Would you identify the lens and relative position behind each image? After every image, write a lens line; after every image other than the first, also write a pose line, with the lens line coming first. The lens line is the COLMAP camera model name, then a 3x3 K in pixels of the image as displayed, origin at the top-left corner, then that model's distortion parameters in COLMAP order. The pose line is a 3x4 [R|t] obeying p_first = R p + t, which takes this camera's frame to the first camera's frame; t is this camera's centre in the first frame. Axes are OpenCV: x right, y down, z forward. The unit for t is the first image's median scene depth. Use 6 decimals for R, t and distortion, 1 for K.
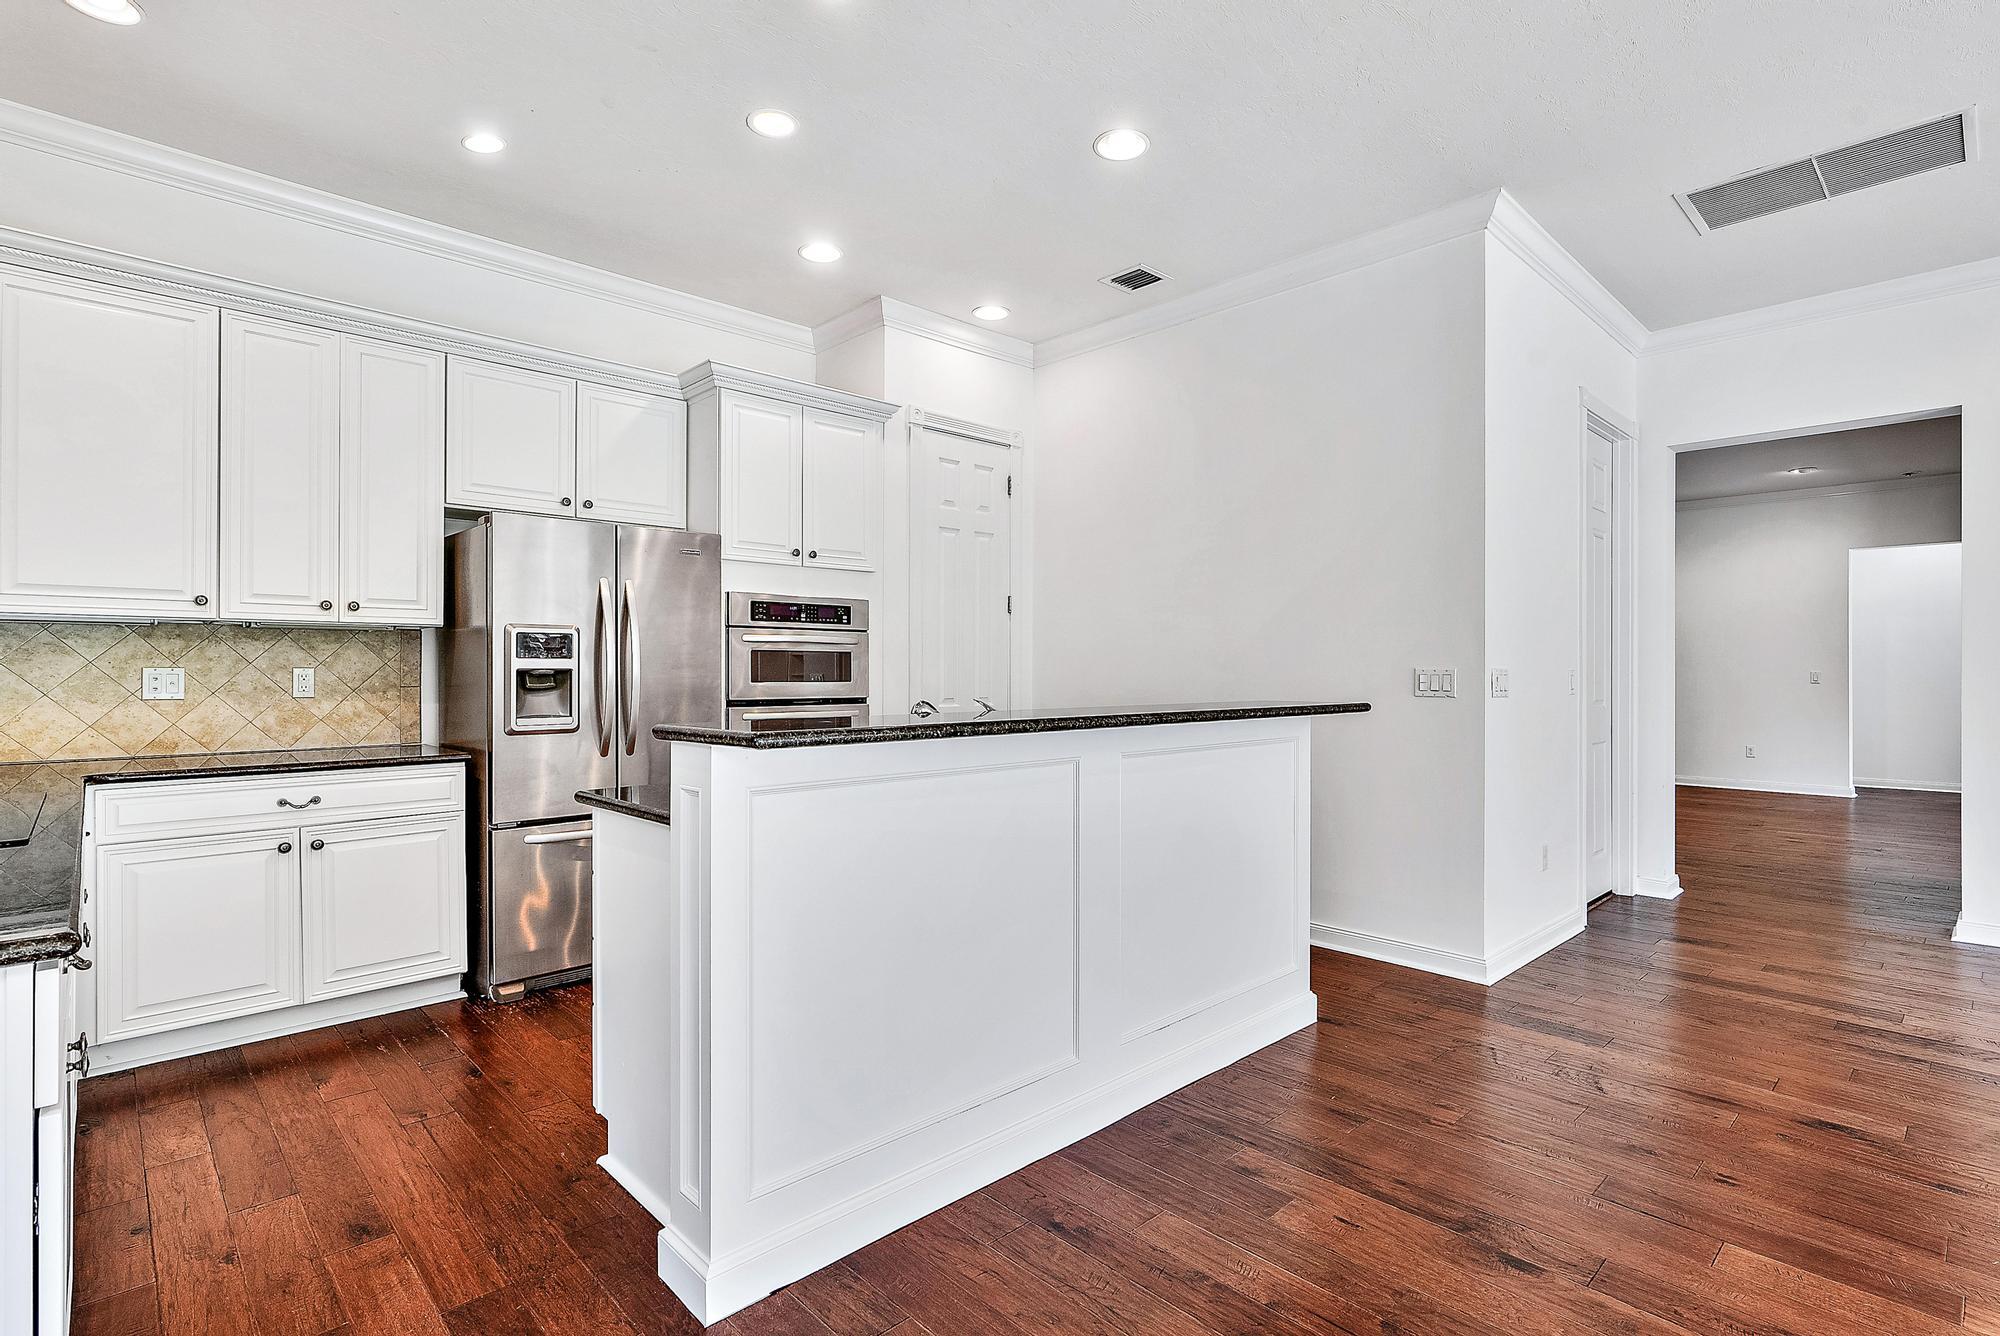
lens RADIAL K [[961.5, 0, 1000.0], [0, 961.5, 668.0], [0, 0, 1]] dist [-0.004253, -0.000216]
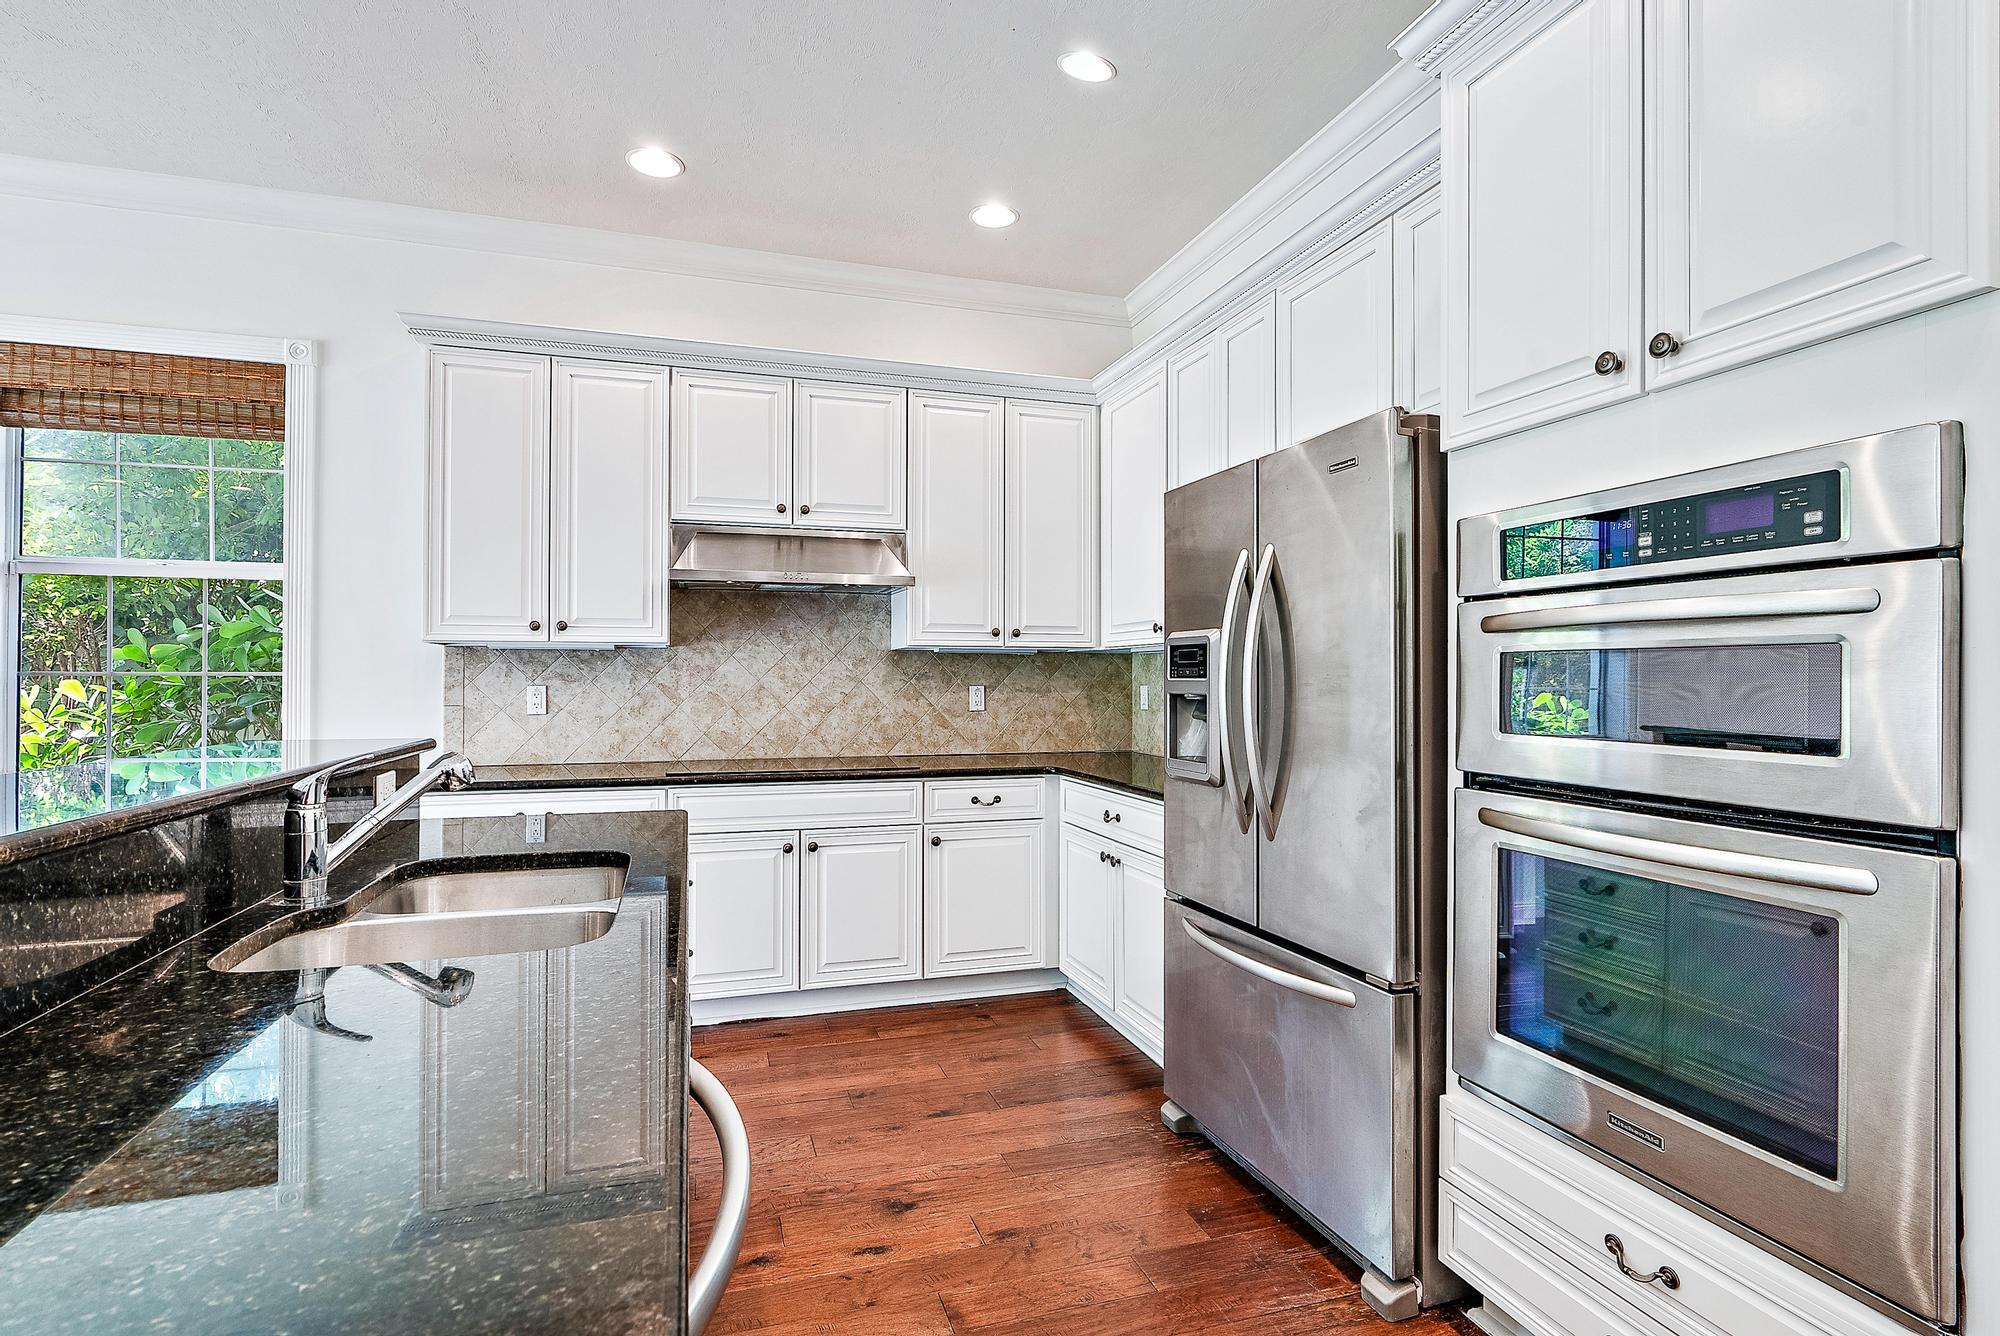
lens RADIAL K [[961.5, 0, 1000.0], [0, 961.5, 668.0], [0, 0, 1]] dist [-0.004253, -0.000216]
pose [[-0.434997, -0.010167, -0.900375, 0.232552], [0.000321, 0.999934, -0.011446, -0.009153], [0.900432, -0.005268, -0.434965, 1.166399]]
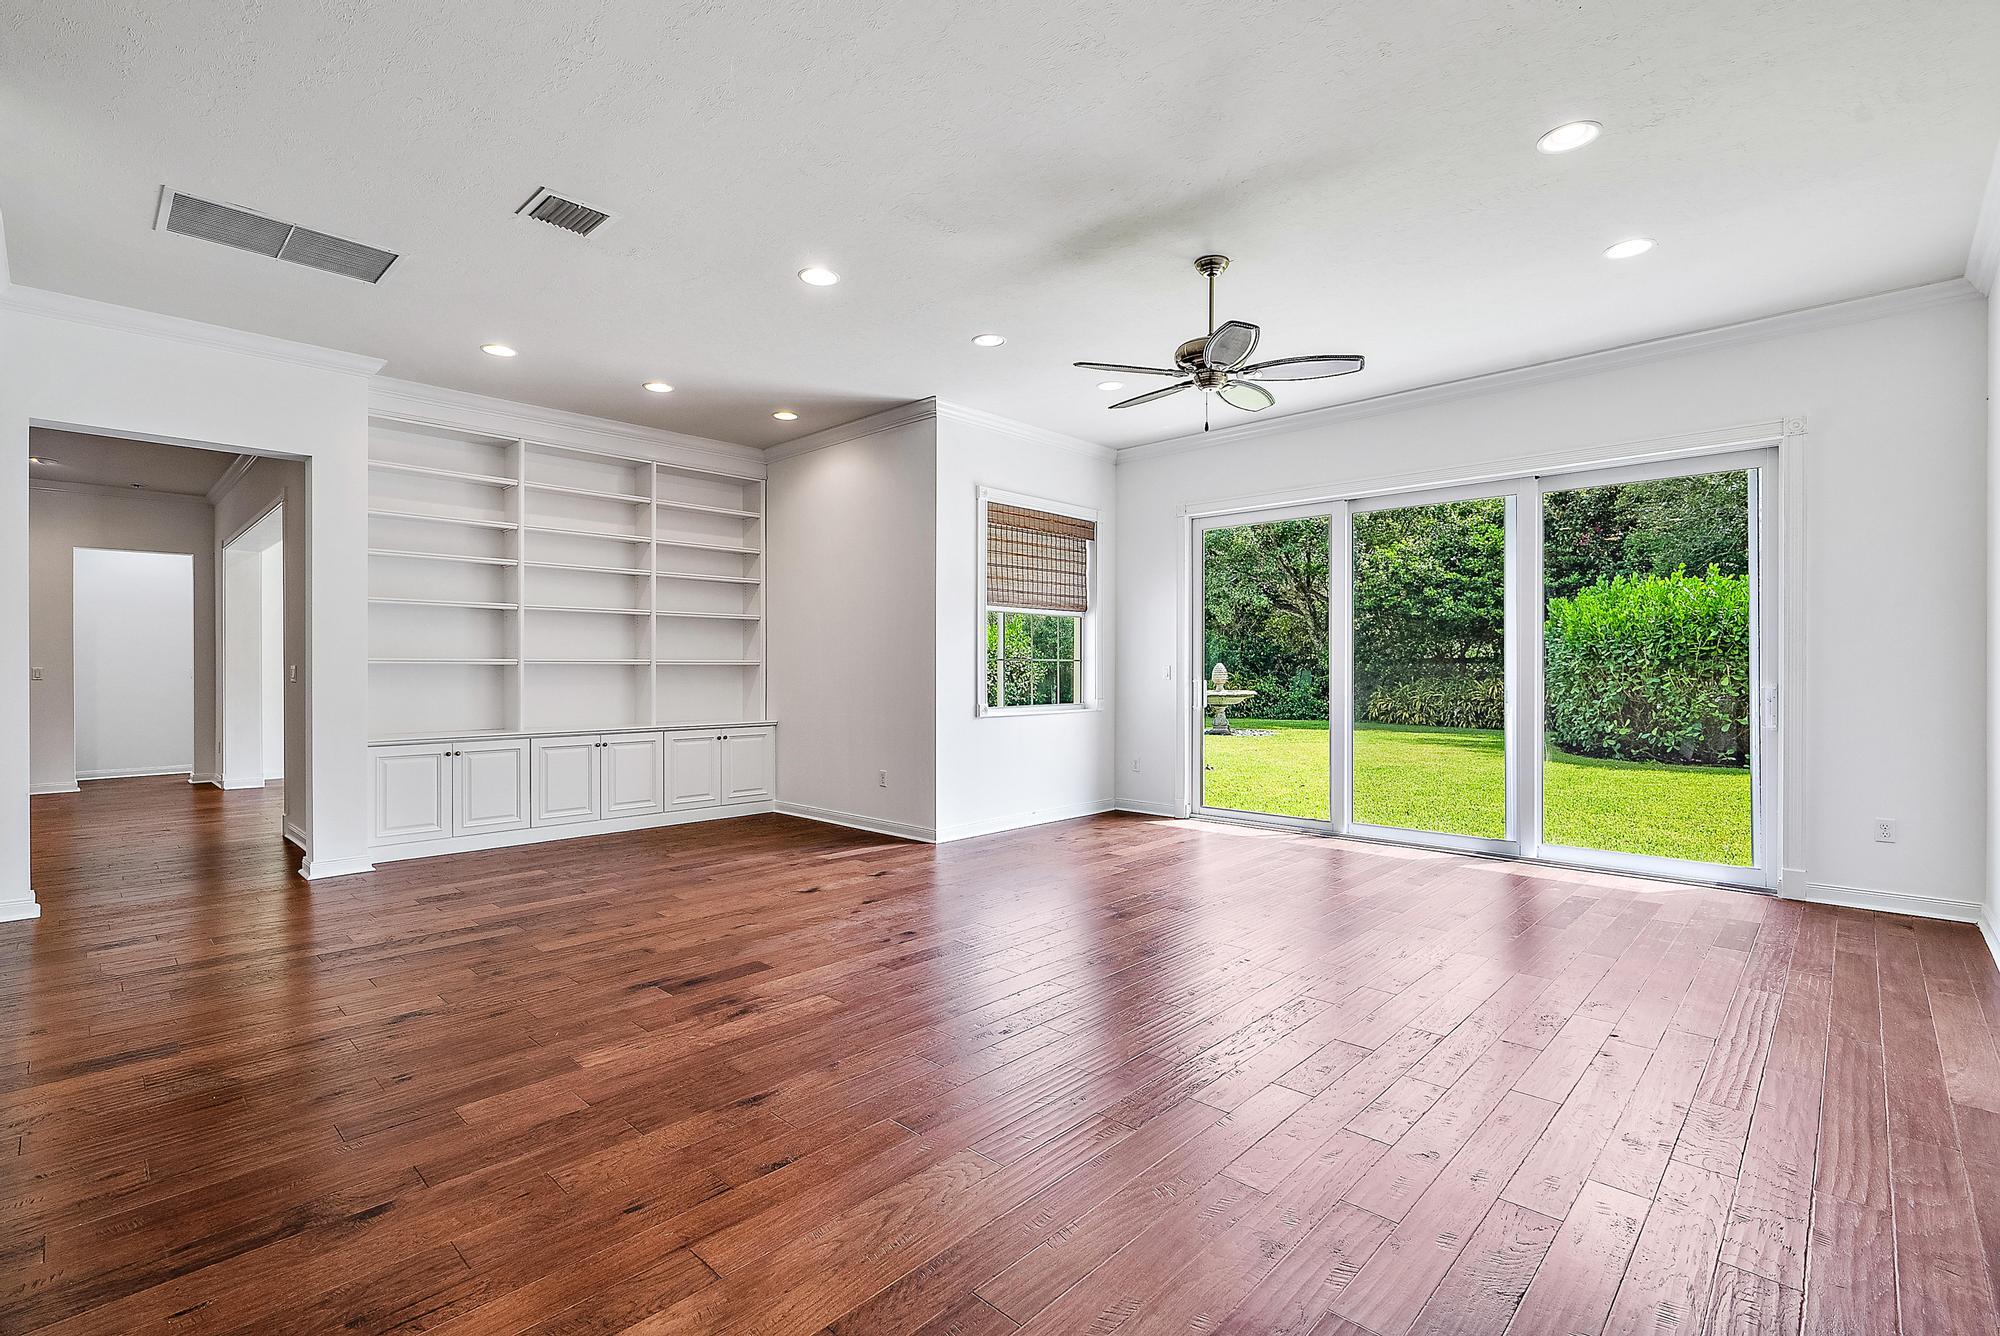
lens RADIAL K [[906.0, 0, 994.4], [0, 906.0, 670.5], [0, 0, 1]] dist [-0.003519, 0.000653]
pose [[-0.054147, -0.005892, 0.998516, -0.276149], [-0.001892, 0.999981, 0.005798, 0.000729], [-0.998531, -0.001575, -0.054157, 0.189211]]
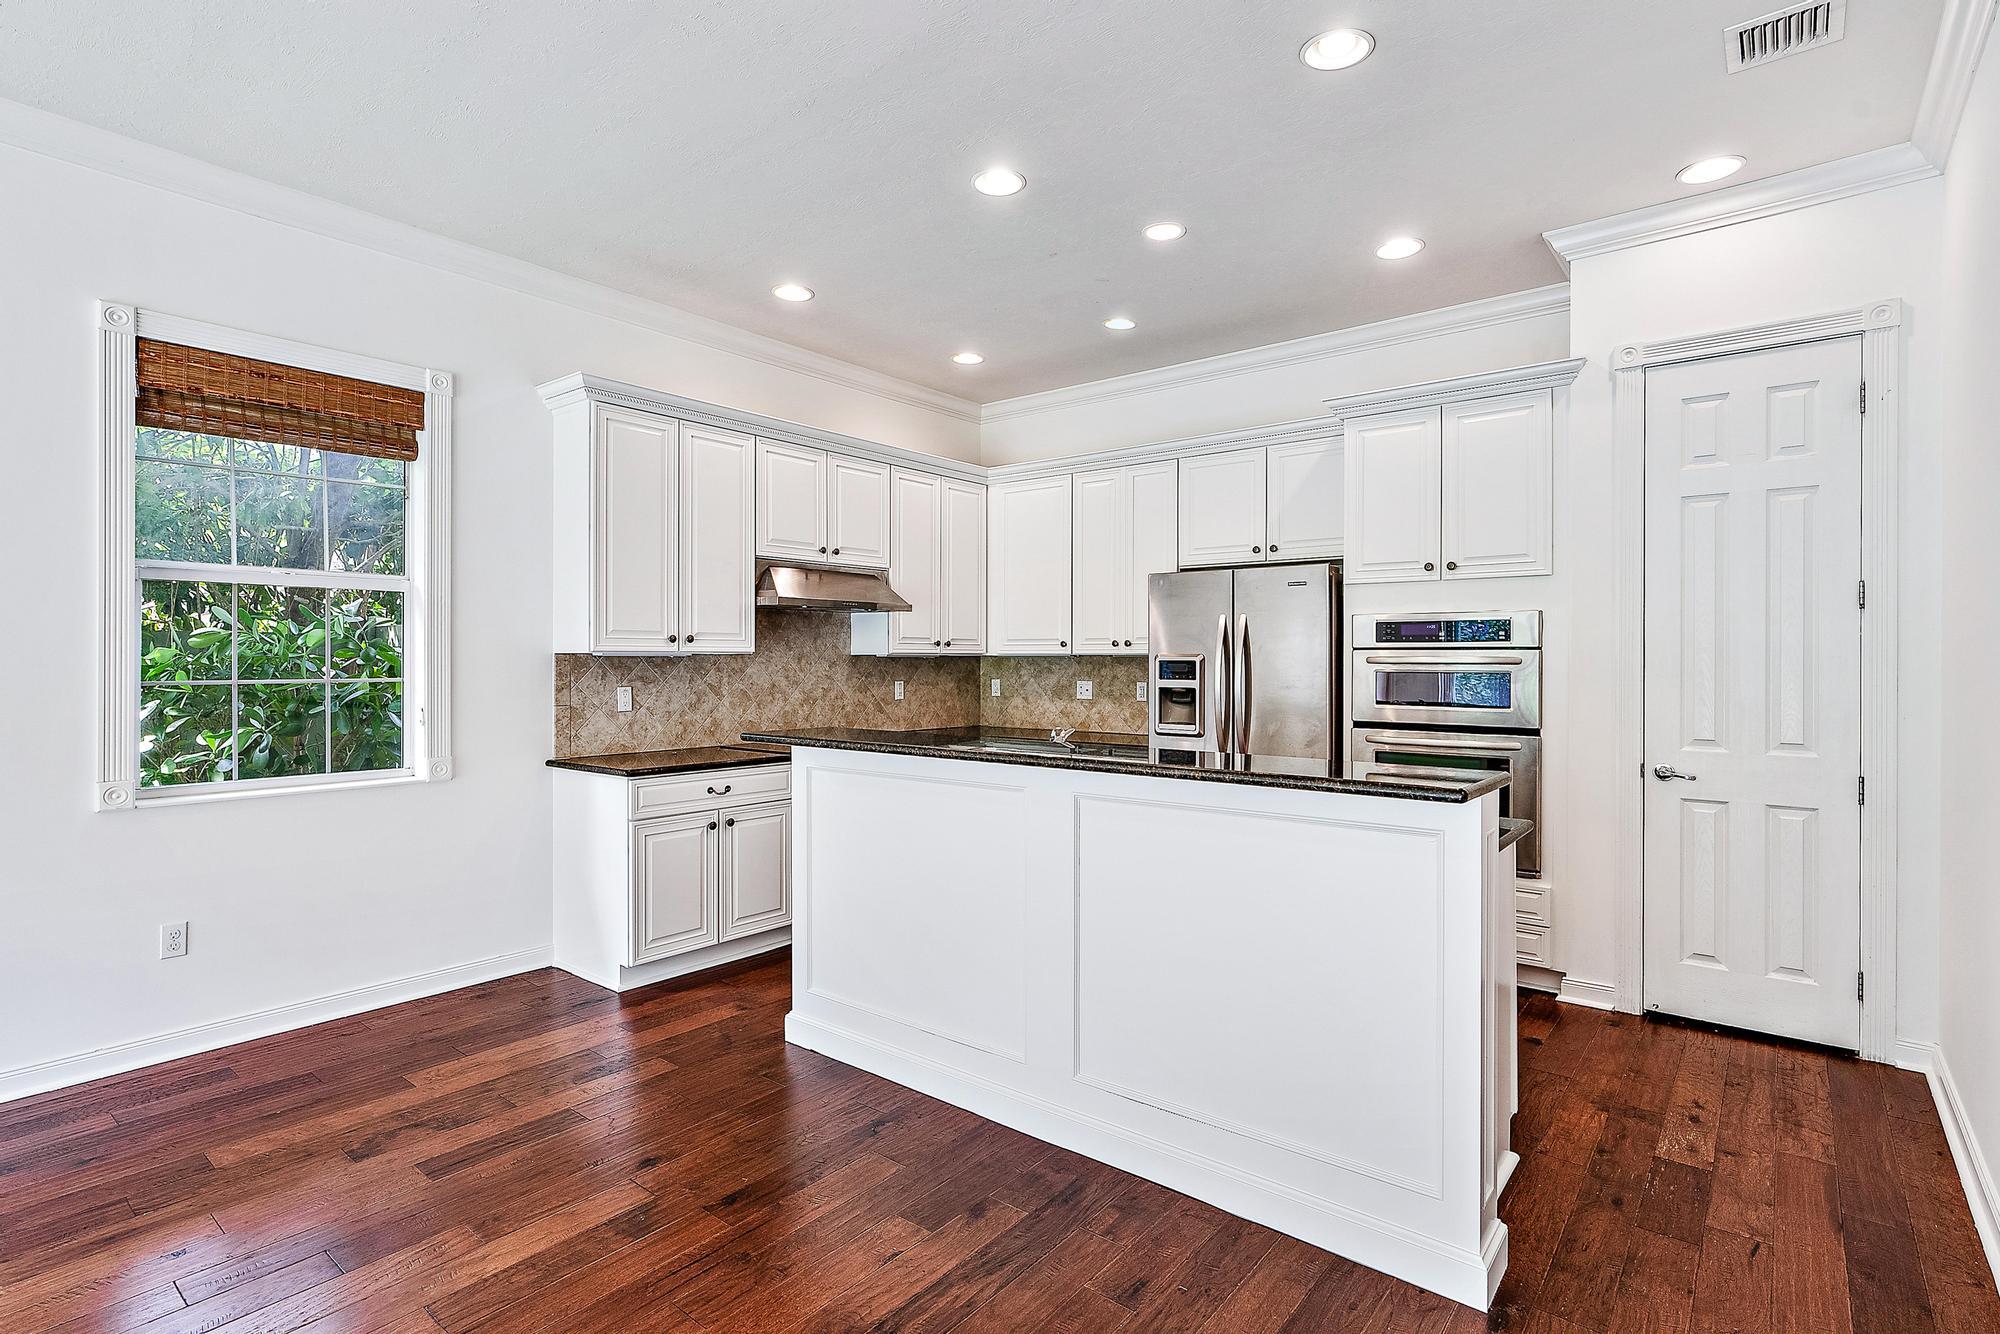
lens RADIAL K [[974.4, 0, 994.0], [0, 974.4, 660.9], [0, 0, 1]] dist [-0.004208, -0.000207]
pose [[0.130321, 0.001597, -0.991471, 0.816619], [0.000057, 0.999999, 0.001618, -0.037523], [0.991472, -0.000267, 0.130321, 0.562997]]
